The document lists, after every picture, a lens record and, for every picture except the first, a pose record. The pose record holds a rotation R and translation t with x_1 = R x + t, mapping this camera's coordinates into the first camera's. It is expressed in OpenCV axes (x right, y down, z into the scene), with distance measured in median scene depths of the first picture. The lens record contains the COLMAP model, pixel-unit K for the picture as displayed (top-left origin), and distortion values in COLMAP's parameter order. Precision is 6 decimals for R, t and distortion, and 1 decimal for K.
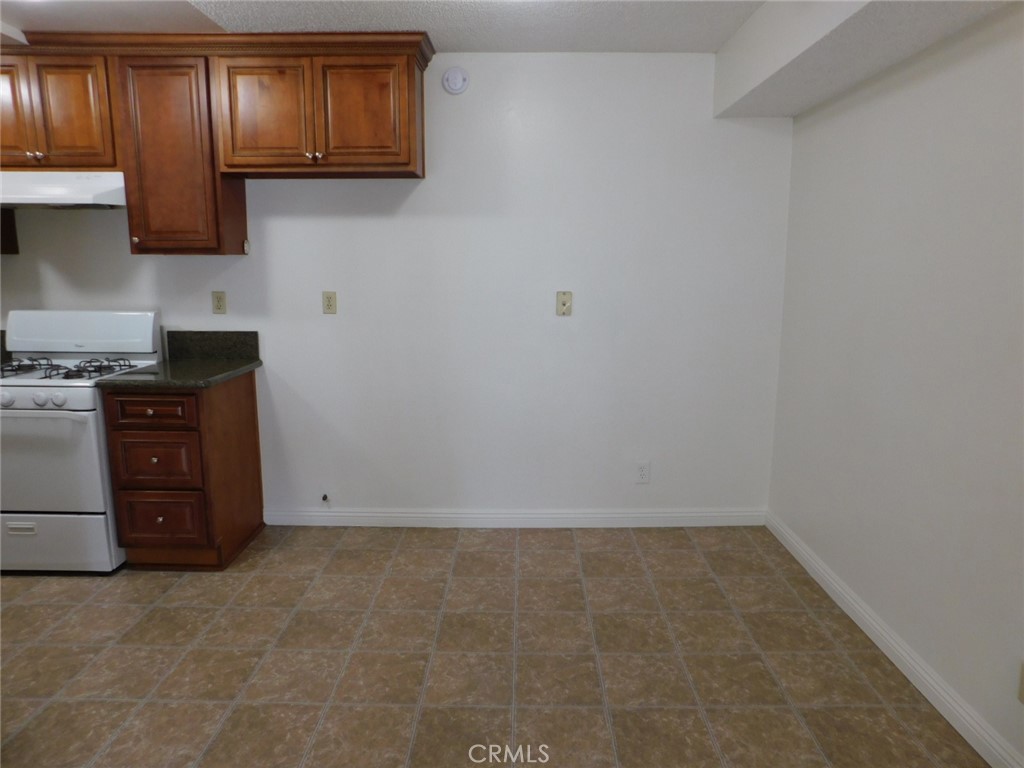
lens RADIAL K [[699.6, 0, 512.0], [0, 699.6, 384.0], [0, 0, 1]] dist [-0.007438, 0.046952]
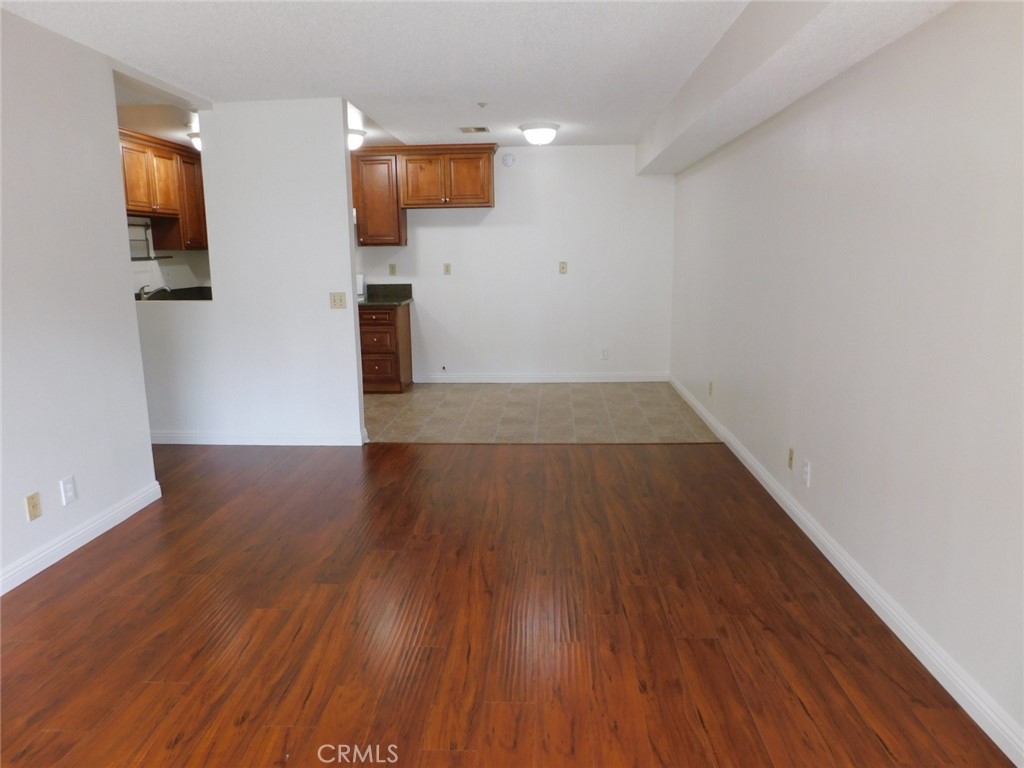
lens RADIAL K [[699.6, 0, 512.0], [0, 699.6, 384.0], [0, 0, 1]] dist [-0.007438, 0.046952]
pose [[0.999245, -0.008327, -0.037946, 0.001149], [0.008672, 0.999923, 0.008929, 0.209681], [0.037869, -0.009252, 0.999240, -1.069209]]
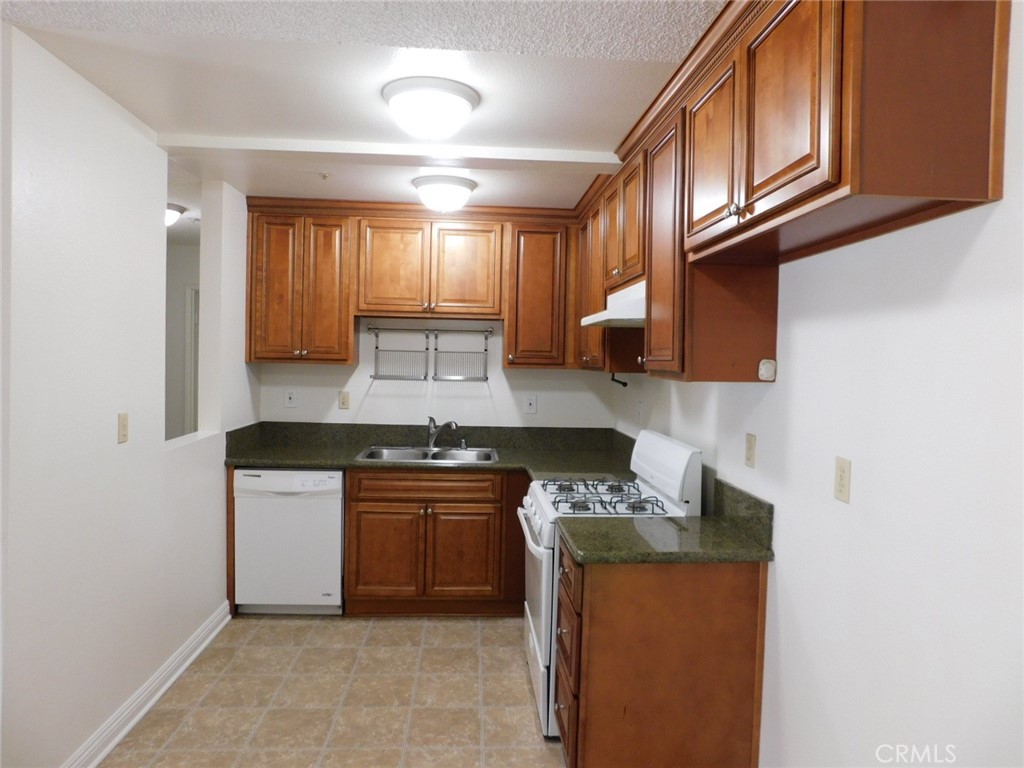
lens RADIAL K [[699.6, 0, 512.0], [0, 699.6, 384.0], [0, 0, 1]] dist [-0.007438, 0.046952]
pose [[0.074645, 0.041568, -0.996343, 0.241792], [-0.204858, 0.978460, 0.025474, -0.155878], [0.975941, 0.202207, 0.081553, 0.740350]]
